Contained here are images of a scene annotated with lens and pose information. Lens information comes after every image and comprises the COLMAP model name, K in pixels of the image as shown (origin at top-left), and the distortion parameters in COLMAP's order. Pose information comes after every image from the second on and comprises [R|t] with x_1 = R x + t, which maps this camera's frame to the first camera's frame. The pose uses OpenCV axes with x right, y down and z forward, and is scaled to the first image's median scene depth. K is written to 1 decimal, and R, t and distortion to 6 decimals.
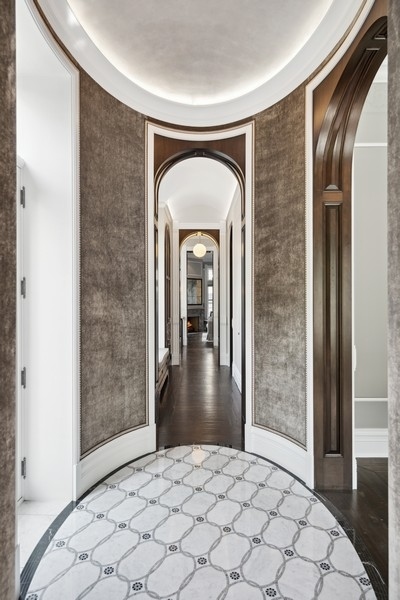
lens RADIAL K [[344.7, 0, 200.6], [0, 344.7, 299.1], [0, 0, 1]] dist [-0.000204, -0.000006]
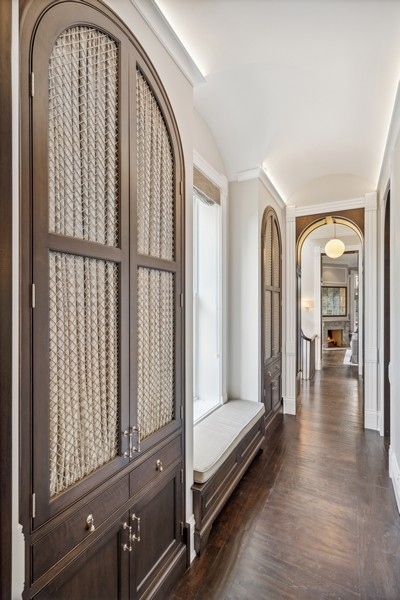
lens RADIAL K [[279.7, 0, 197.3], [0, 279.7, 304.5], [0, 0, 1]] dist [0.000618, -0.000517]
pose [[0.874863, 0.002906, -0.484361, 0.026119], [-0.002821, 0.999996, 0.000905, -0.020432], [0.484362, 0.000574, 0.874868, 0.302601]]
